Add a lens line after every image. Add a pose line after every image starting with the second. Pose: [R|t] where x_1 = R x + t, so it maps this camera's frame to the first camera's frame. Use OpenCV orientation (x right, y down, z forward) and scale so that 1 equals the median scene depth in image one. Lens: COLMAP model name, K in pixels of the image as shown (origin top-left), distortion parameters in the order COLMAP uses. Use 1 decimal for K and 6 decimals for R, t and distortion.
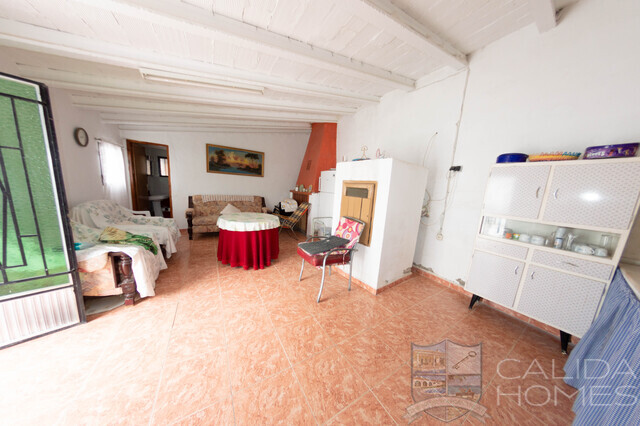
lens RADIAL K [[182.3, 0, 320.0], [0, 182.3, 213.0], [0, 0, 1]] dist [-0.030350, 0.005920]
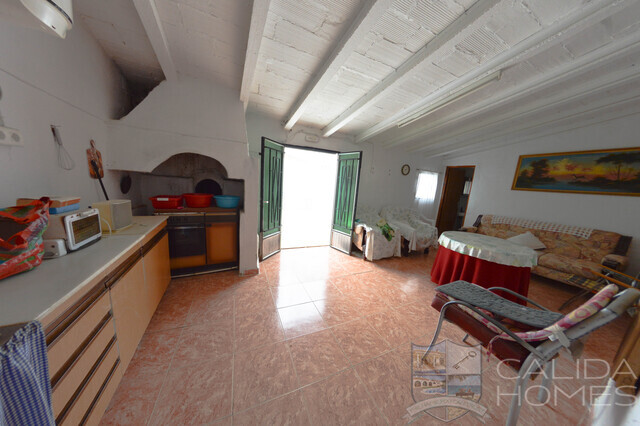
lens RADIAL K [[182.3, 0, 320.0], [0, 182.3, 213.0], [0, 0, 1]] dist [-0.030350, 0.005920]
pose [[-0.120465, 0.081981, -0.989327, 0.539113], [-0.224929, 0.968412, 0.107637, -0.022659], [0.966900, 0.235495, -0.098220, 0.457765]]
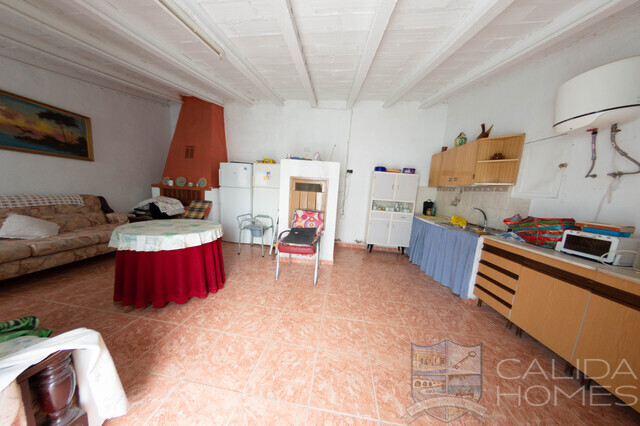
lens RADIAL K [[182.3, 0, 320.0], [0, 182.3, 213.0], [0, 0, 1]] dist [-0.030350, 0.005920]
pose [[0.621484, -0.119271, 0.774295, -0.677758], [0.087185, 0.992733, 0.082941, -0.041229], [-0.778561, 0.015960, 0.627366, 0.206829]]
